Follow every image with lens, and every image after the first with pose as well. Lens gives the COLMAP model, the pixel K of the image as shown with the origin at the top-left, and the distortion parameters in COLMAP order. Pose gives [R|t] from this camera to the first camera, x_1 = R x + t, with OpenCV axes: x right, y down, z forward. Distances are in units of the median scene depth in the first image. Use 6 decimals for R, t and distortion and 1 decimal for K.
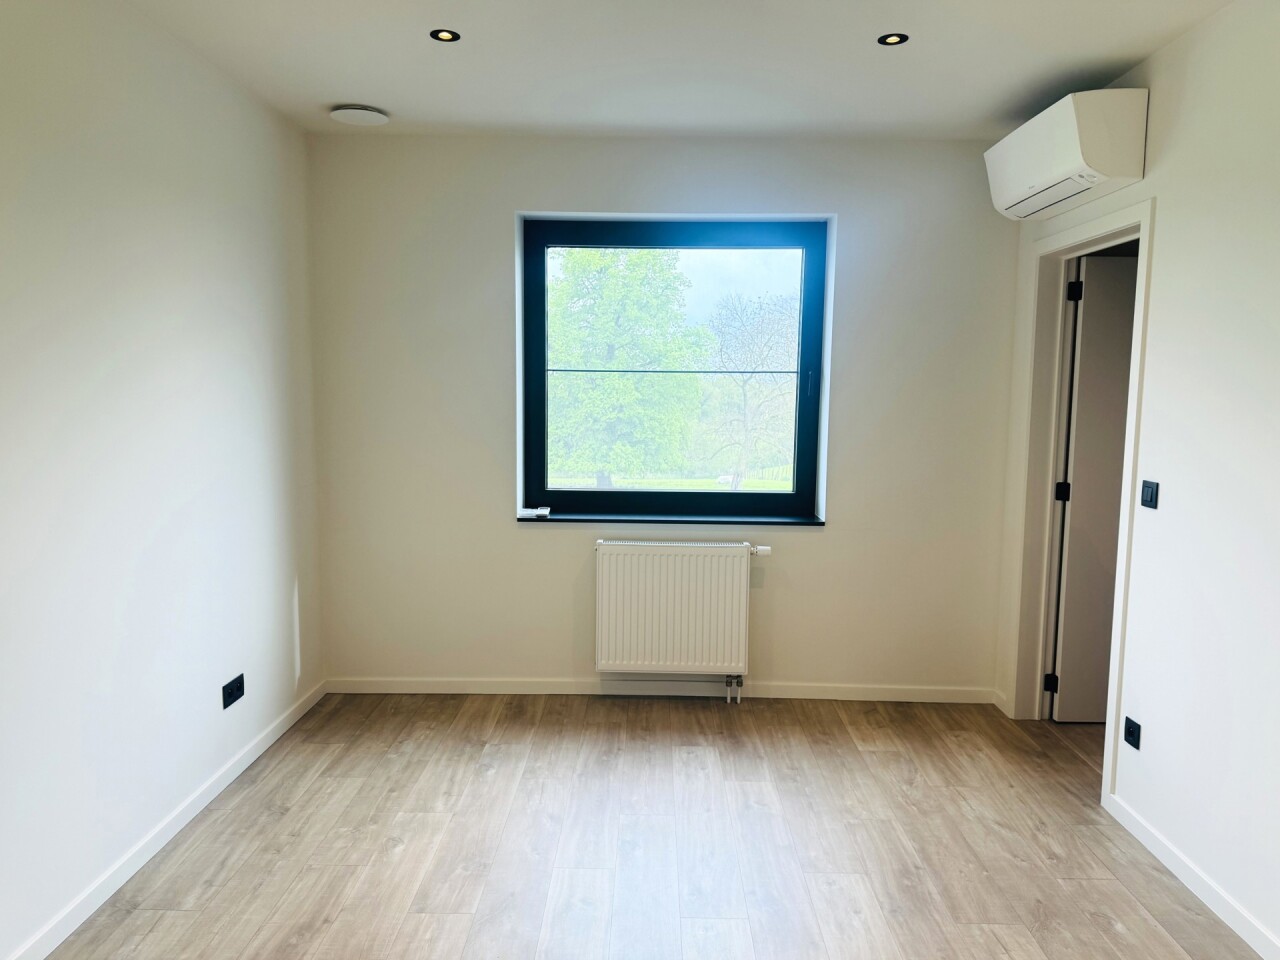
lens RADIAL K [[923.6, 0, 644.2], [0, 923.6, 467.8], [0, 0, 1]] dist [0.062639, -0.053872]
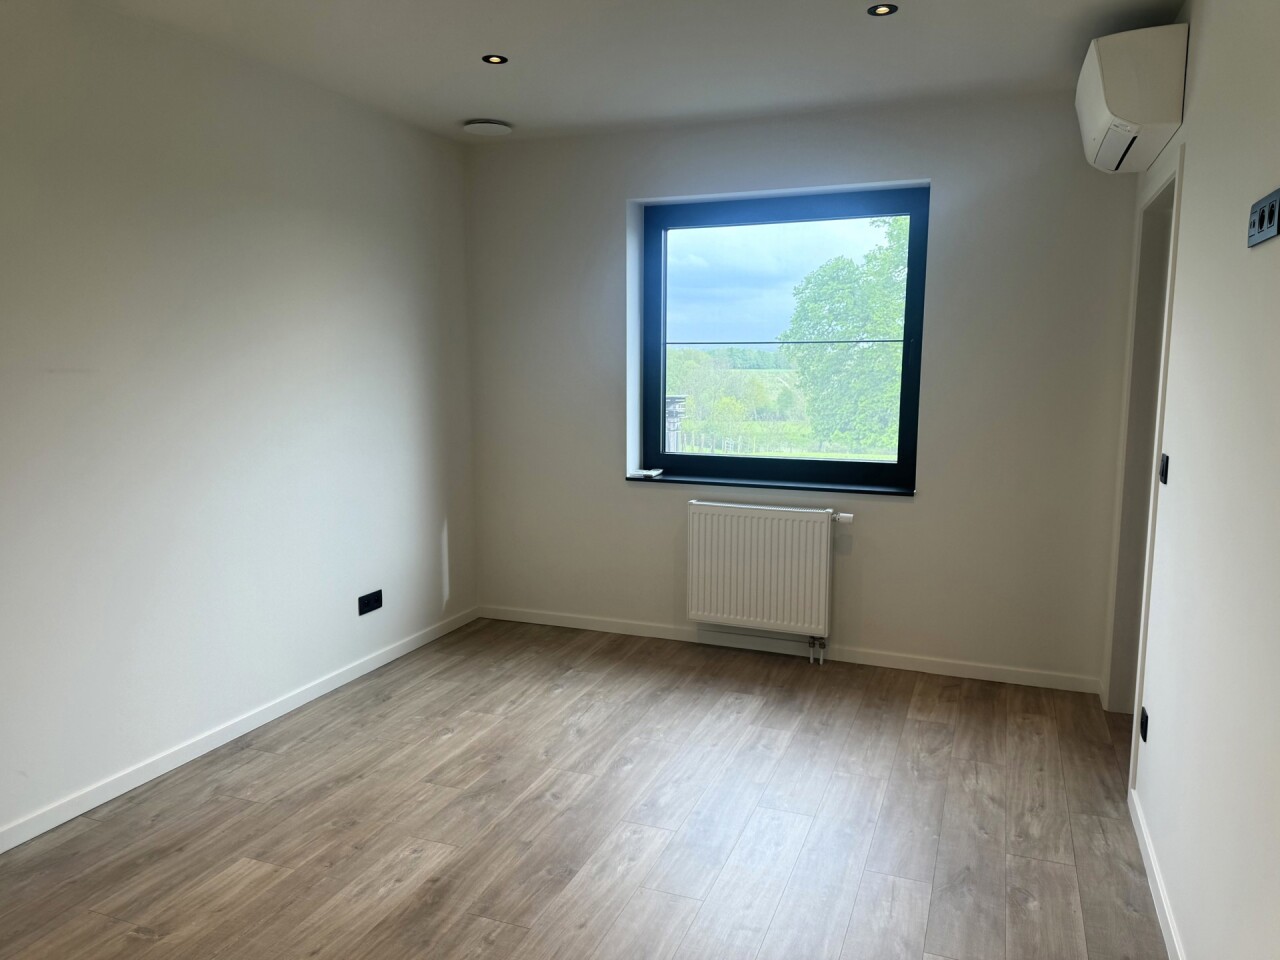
lens RADIAL K [[923.6, 0, 649.7], [0, 923.6, 470.9], [0, 0, 1]] dist [0.062639, -0.053872]
pose [[0.937385, 0.035331, -0.346500, 0.279231], [-0.022966, 0.998947, 0.039729, 0.001985], [0.347538, -0.029283, 0.937208, -0.031741]]
